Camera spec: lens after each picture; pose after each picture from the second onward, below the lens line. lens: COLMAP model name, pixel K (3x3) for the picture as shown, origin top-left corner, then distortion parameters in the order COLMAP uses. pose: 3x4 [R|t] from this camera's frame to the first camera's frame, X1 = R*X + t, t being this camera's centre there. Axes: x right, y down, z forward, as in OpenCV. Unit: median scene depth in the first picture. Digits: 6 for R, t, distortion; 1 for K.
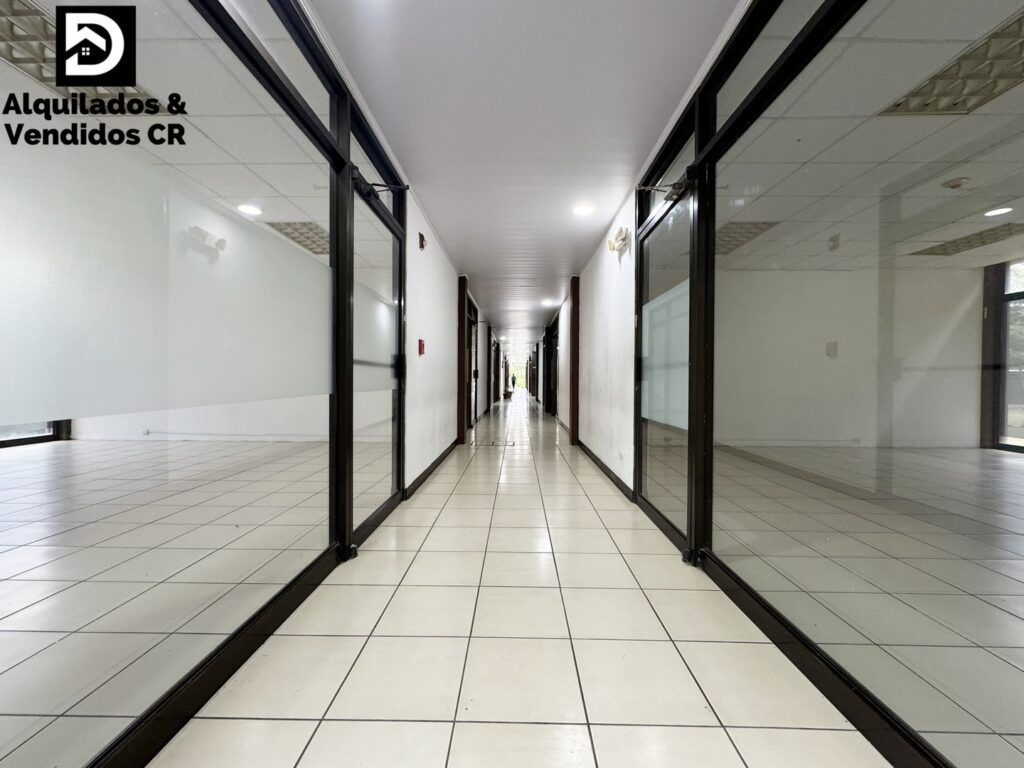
lens RADIAL K [[411.9, 0, 512.0], [0, 411.9, 384.0], [0, 0, 1]] dist [0.000082, -0.000047]
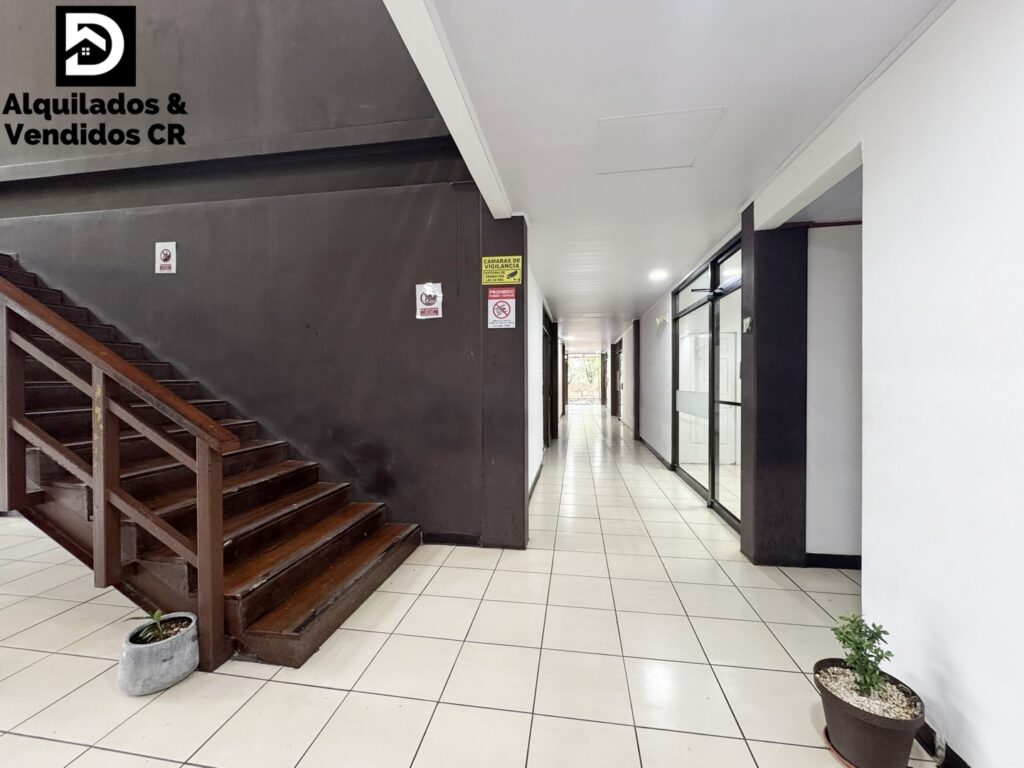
lens RADIAL K [[411.9, 0, 512.0], [0, 411.9, 384.0], [0, 0, 1]] dist [0.000082, -0.000047]
pose [[0.989118, -0.008844, -0.146855, -0.114396], [0.008919, 0.999960, -0.000146, -0.086678], [0.146851, -0.001165, 0.989158, -0.830540]]
